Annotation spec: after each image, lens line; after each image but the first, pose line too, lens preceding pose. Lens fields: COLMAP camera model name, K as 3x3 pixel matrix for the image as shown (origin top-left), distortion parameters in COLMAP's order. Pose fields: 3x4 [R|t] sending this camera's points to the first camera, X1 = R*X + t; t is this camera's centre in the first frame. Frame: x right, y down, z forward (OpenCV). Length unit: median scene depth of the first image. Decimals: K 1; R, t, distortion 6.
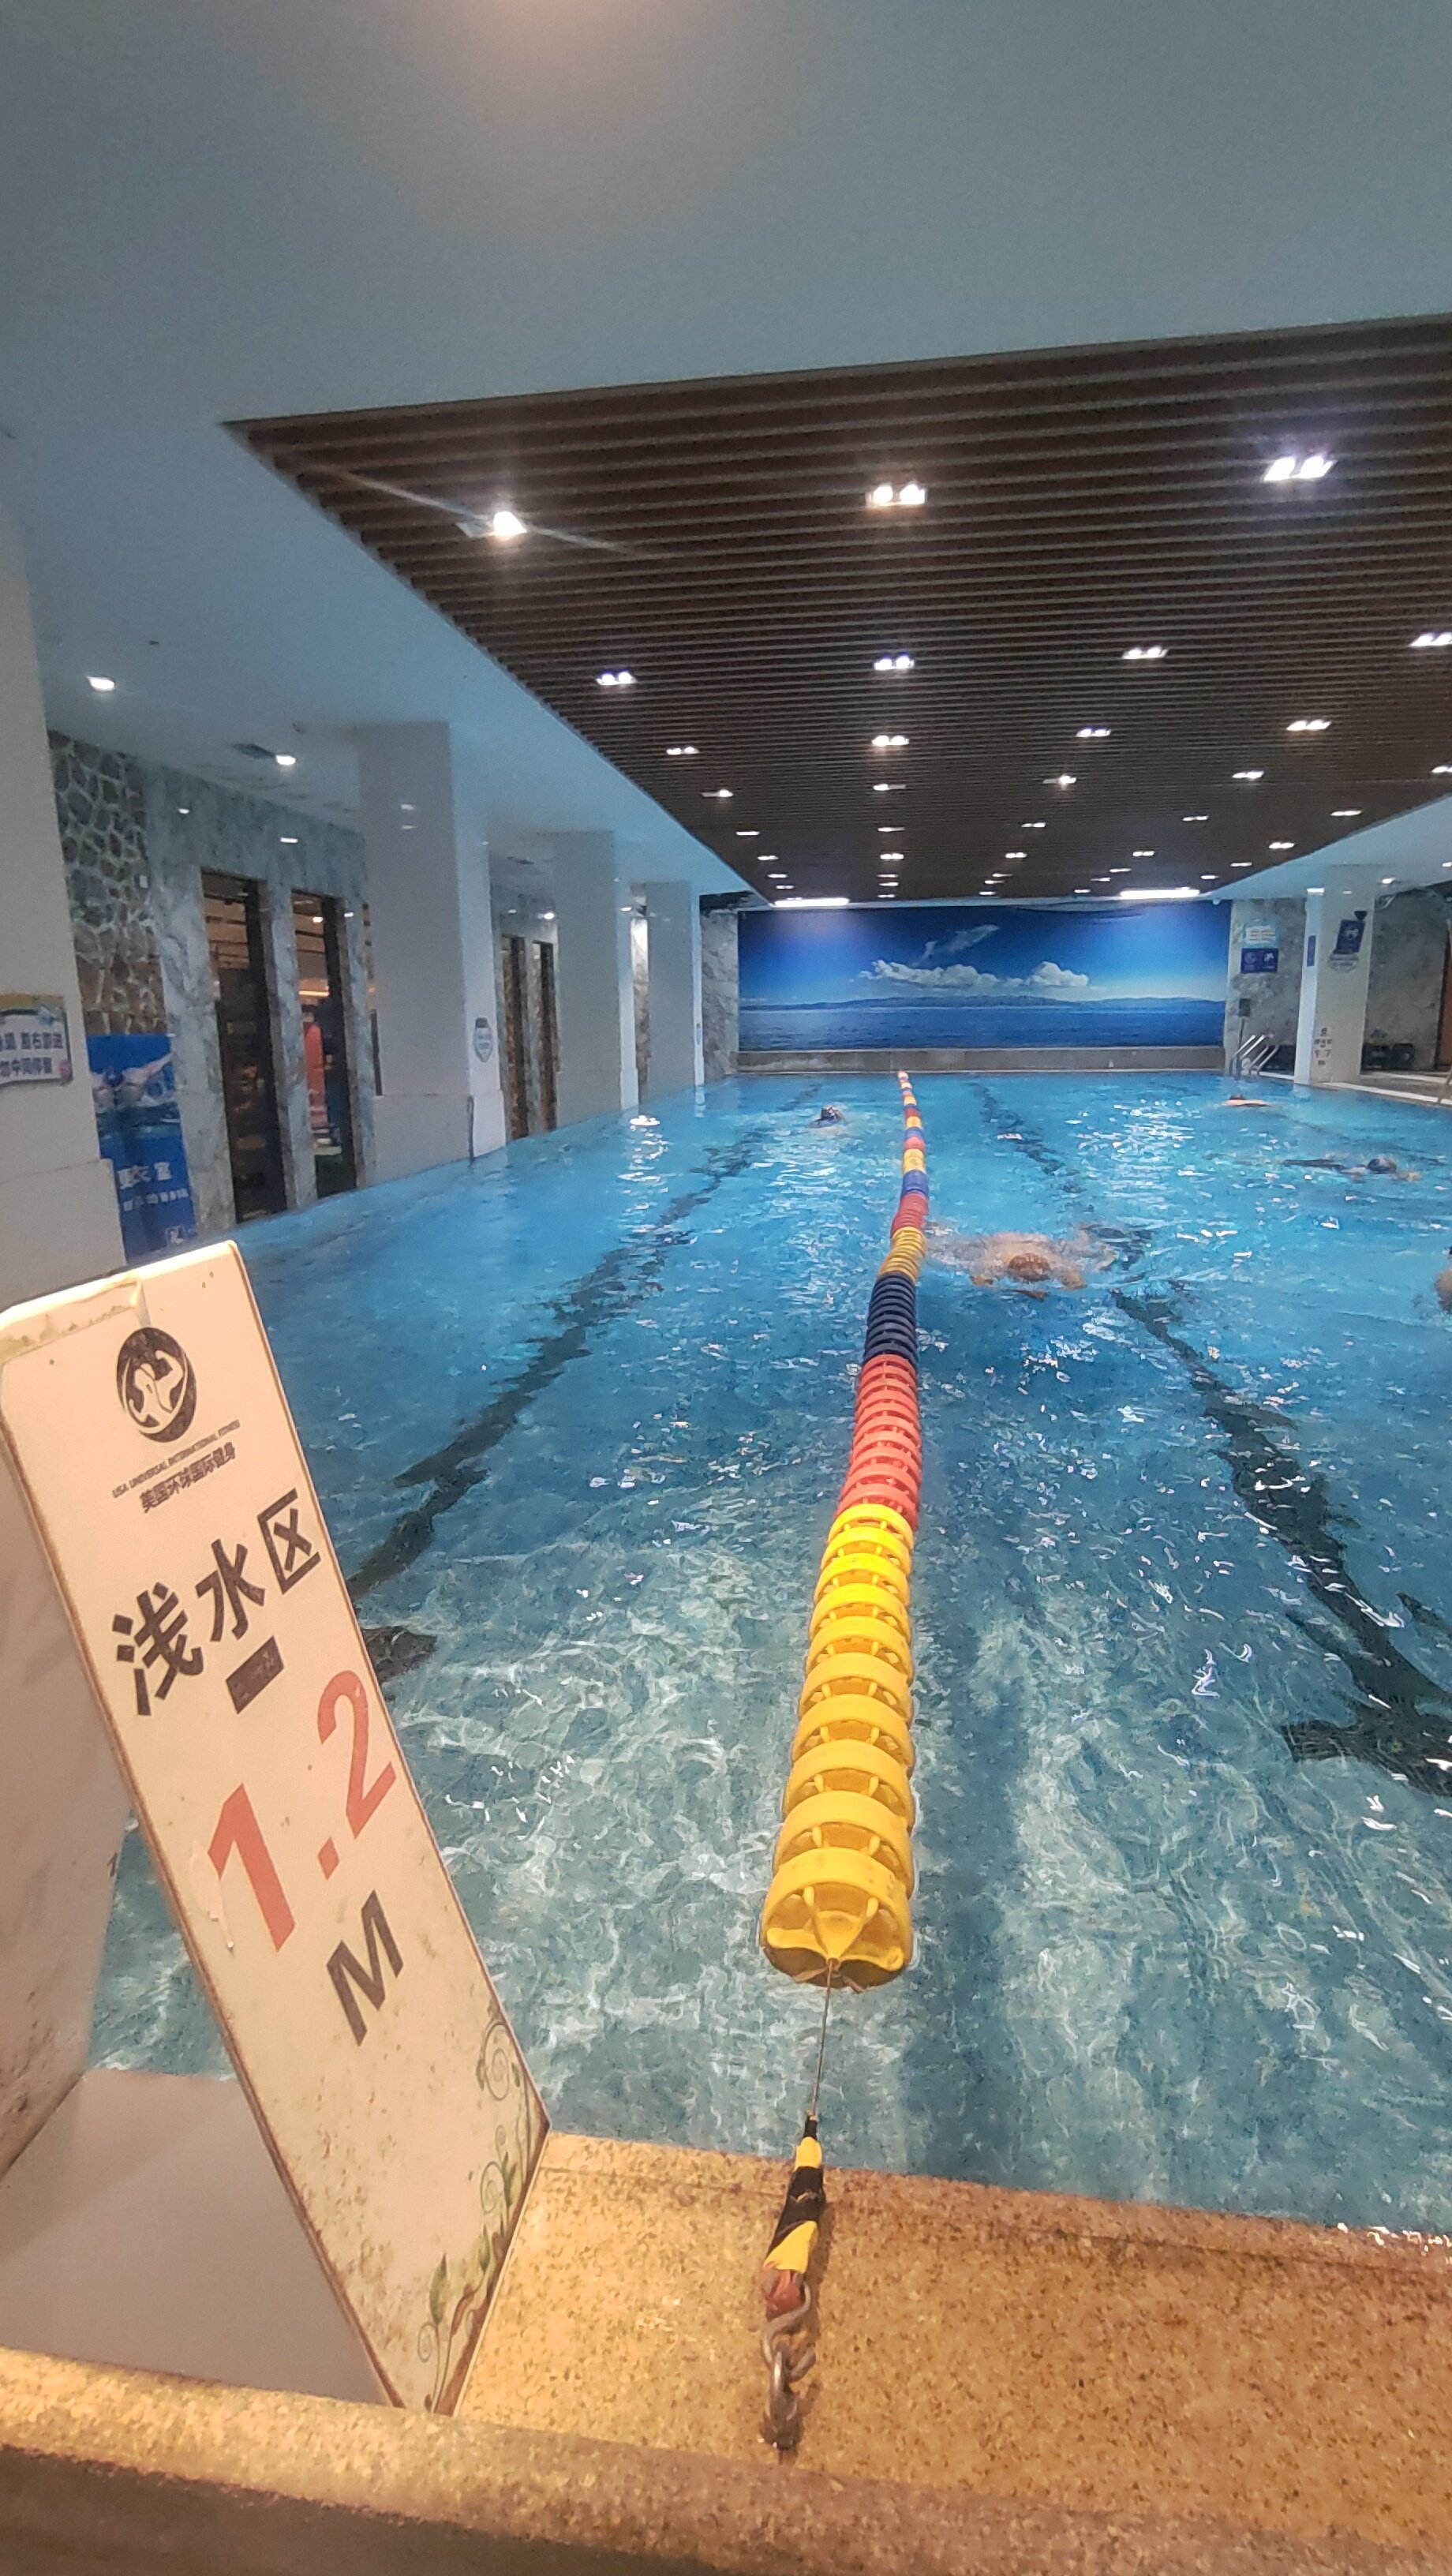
lens RADIAL K [[1192.0, 0, 729.8], [0, 1192.0, 1290.4], [0, 0, 1]] dist [-0.005949, -0.000229]
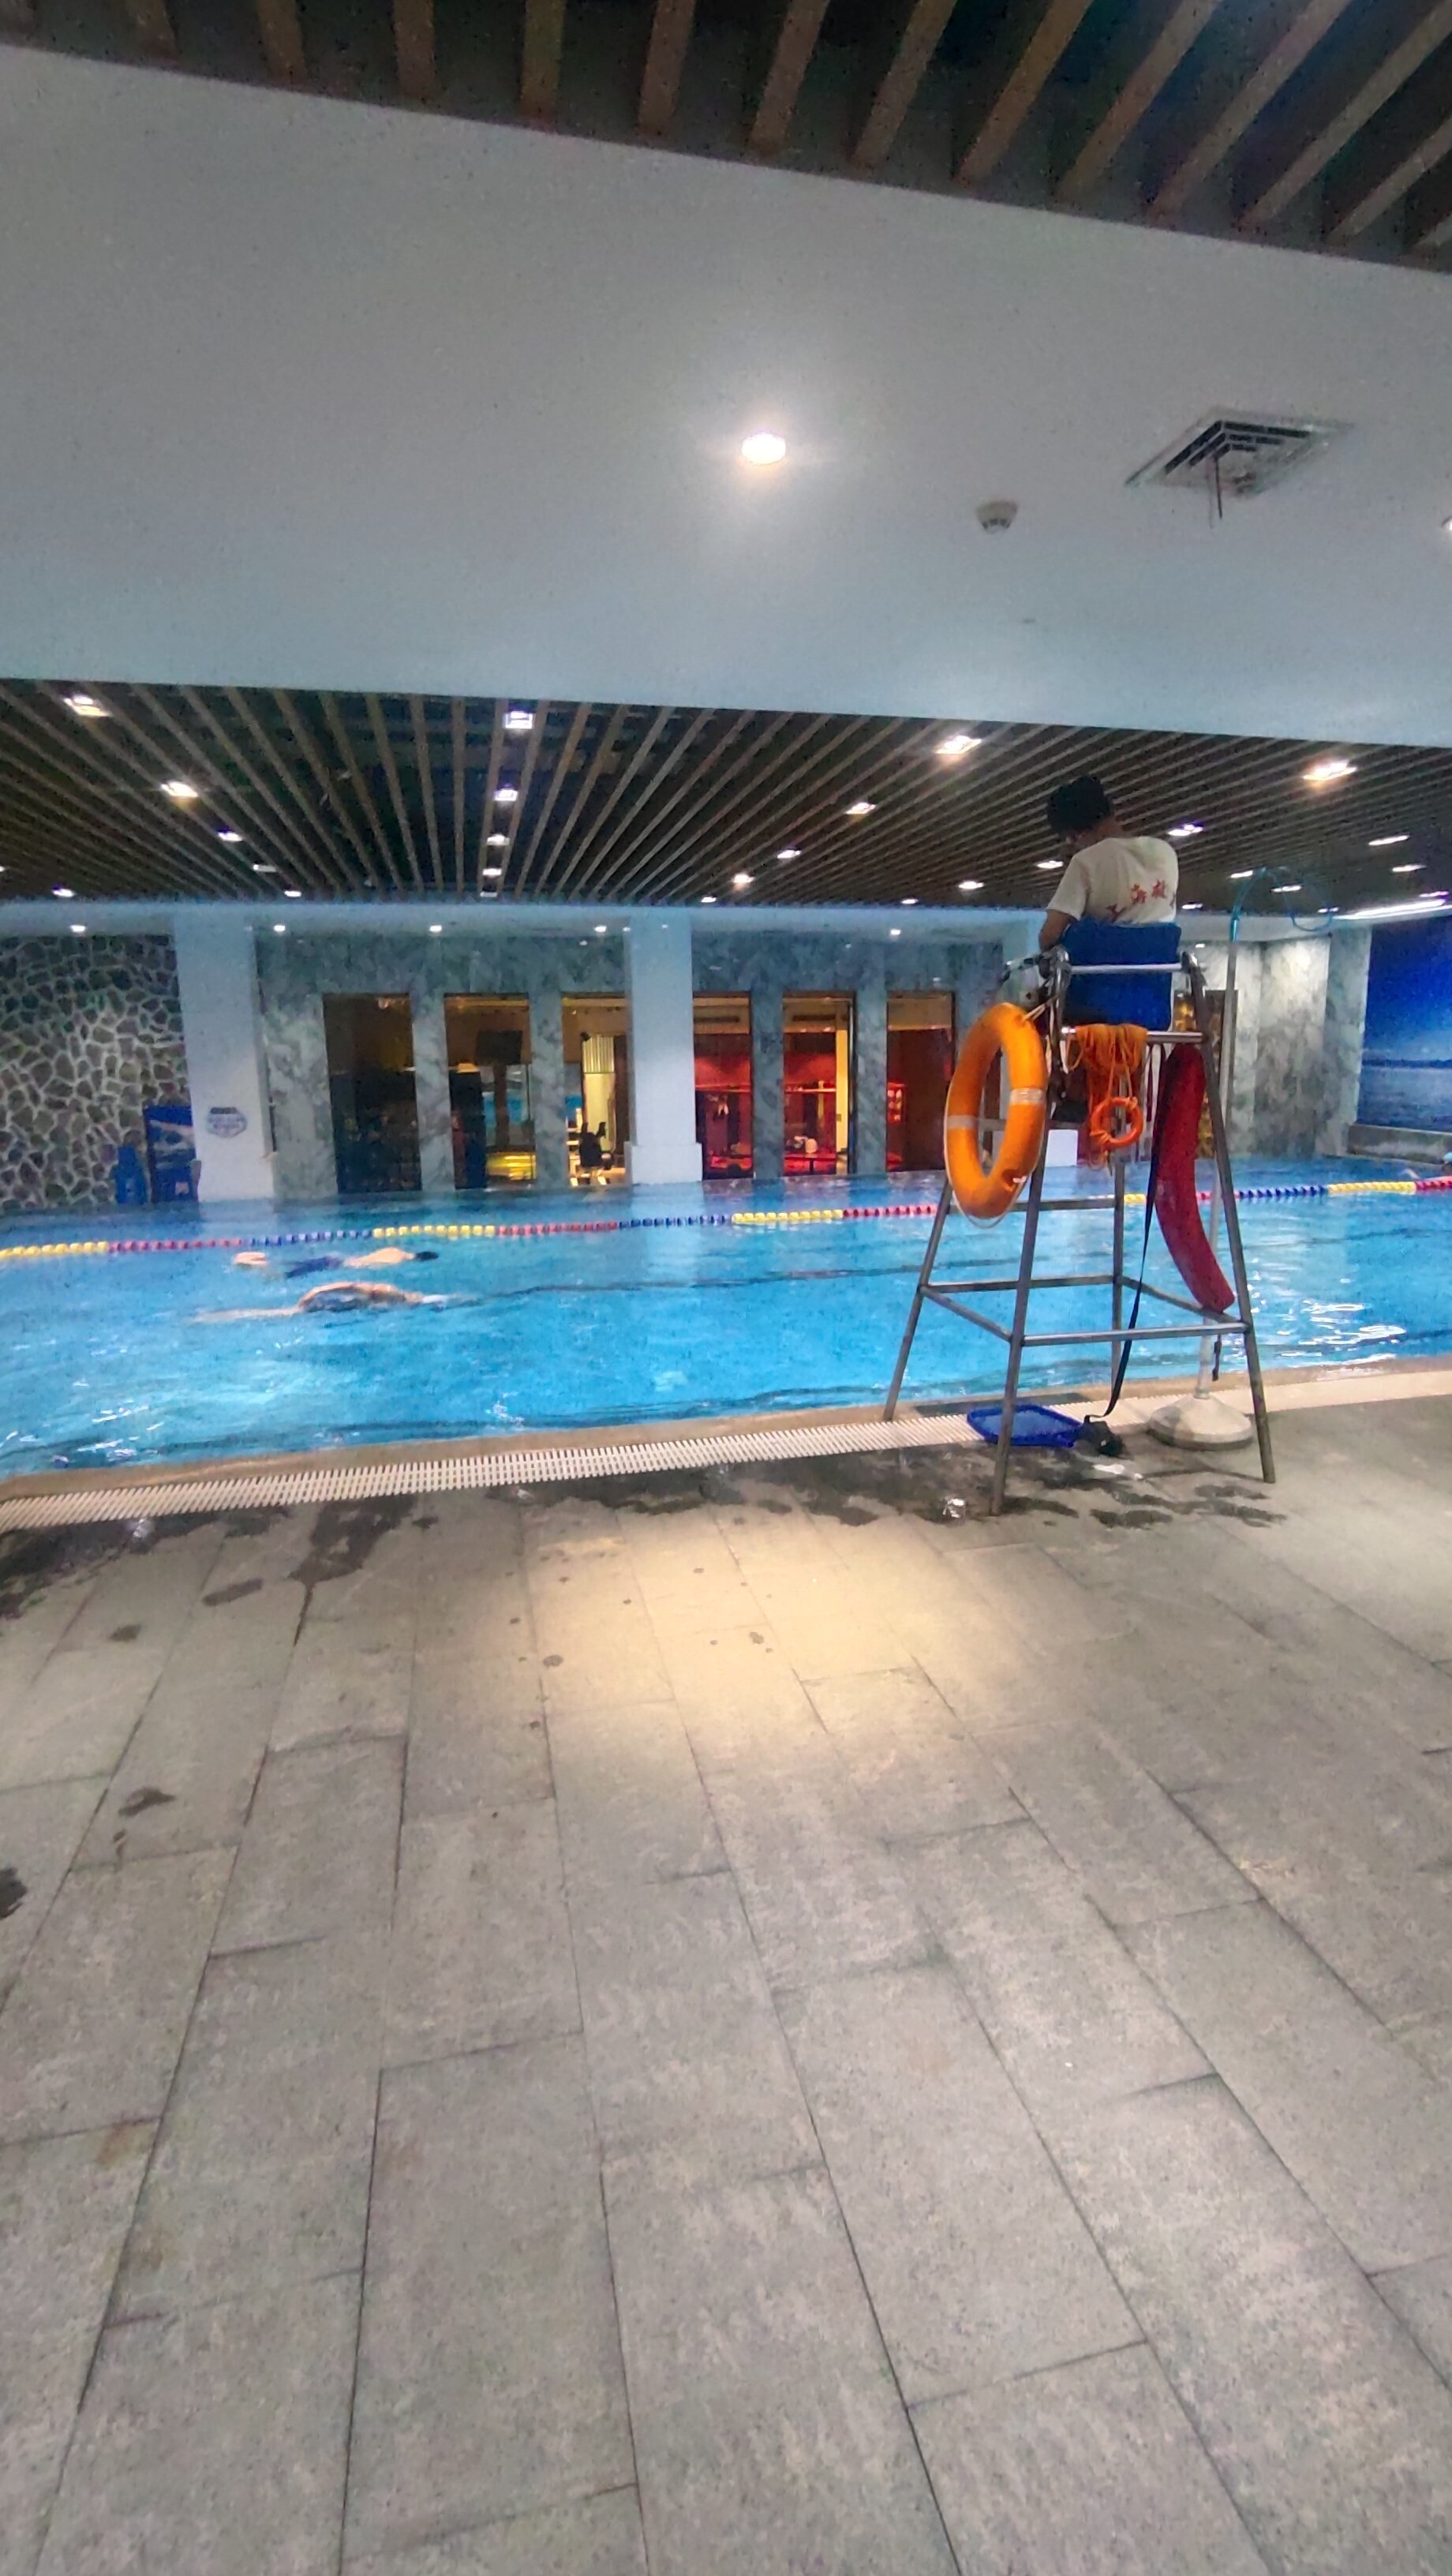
lens RADIAL K [[1192.0, 0, 731.9], [0, 1192.0, 1280.6], [0, 0, 1]] dist [-0.005949, -0.000229]
pose [[0.360986, 0.194512, -0.912060, 1.321870], [-0.194603, 0.972187, 0.130313, -0.326548], [0.912041, 0.130449, 0.388799, 1.015341]]
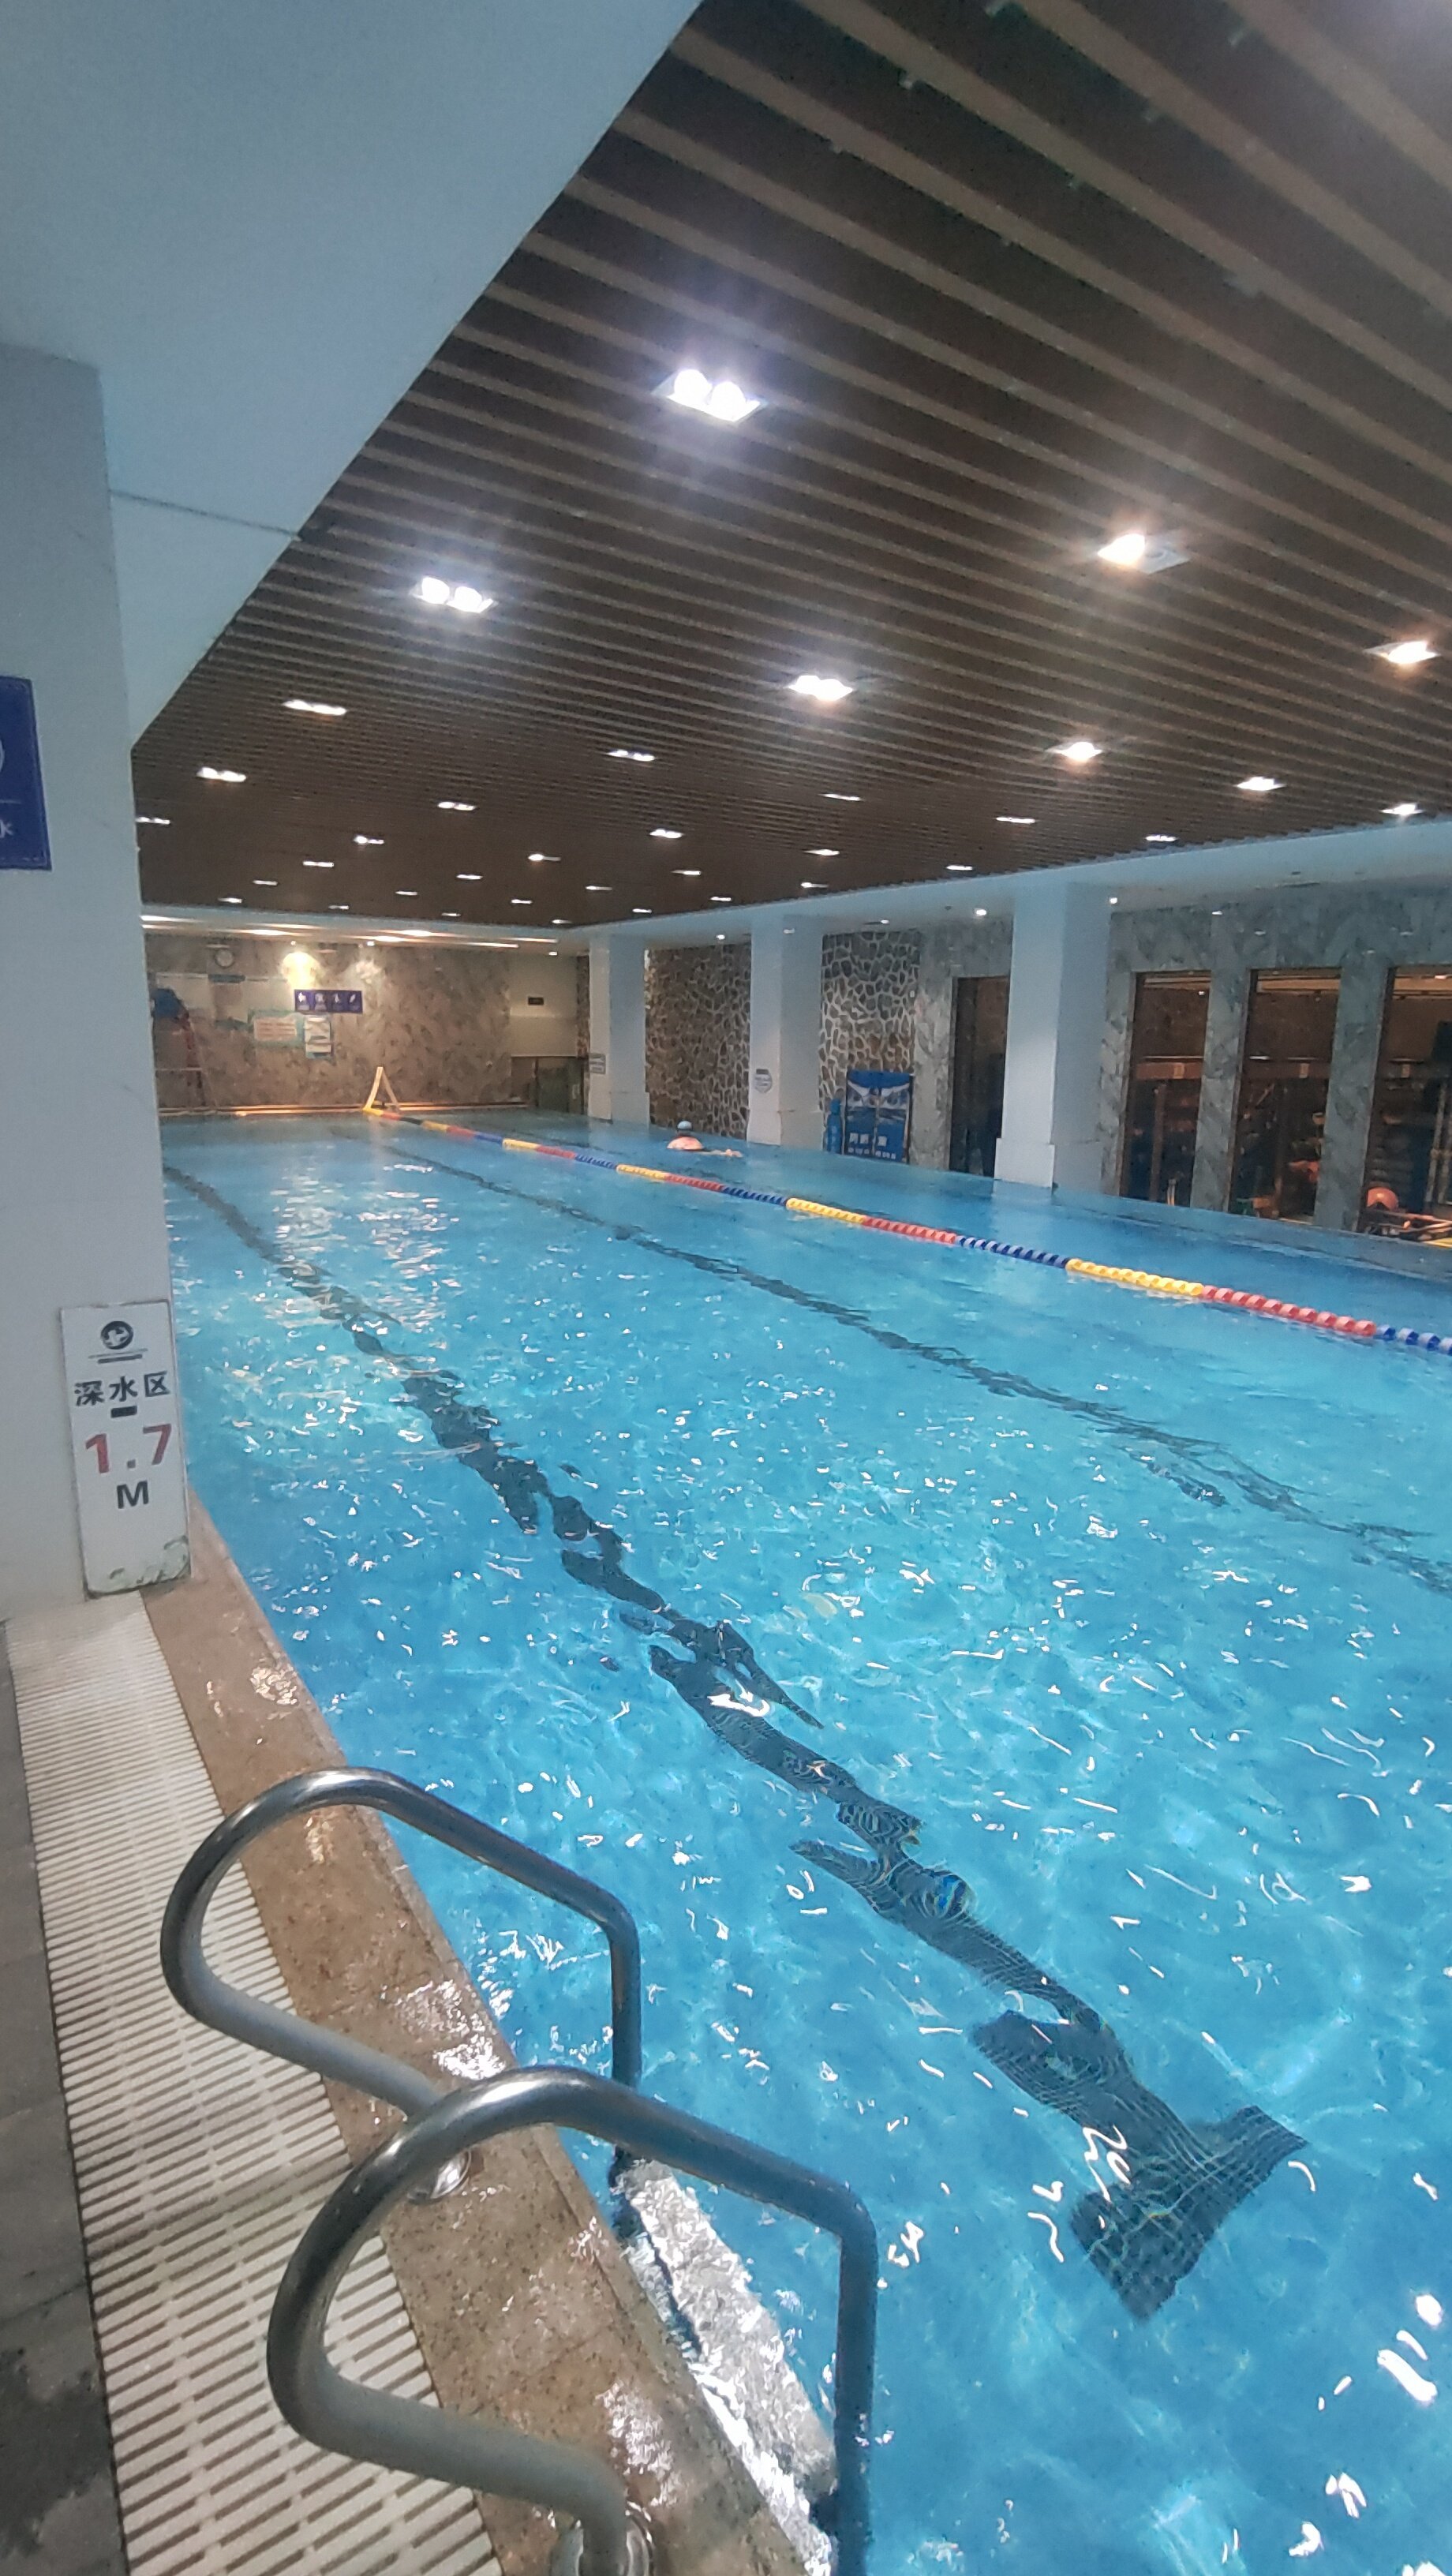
lens RADIAL K [[1192.0, 0, 726.4], [0, 1192.0, 1278.8], [0, 0, 1]] dist [-0.005949, -0.000229]
pose [[-0.739970, 0.143694, -0.657112, 1.048043], [-0.152136, 0.915846, 0.371592, -0.591931], [0.655209, 0.374937, -0.655837, 2.237054]]
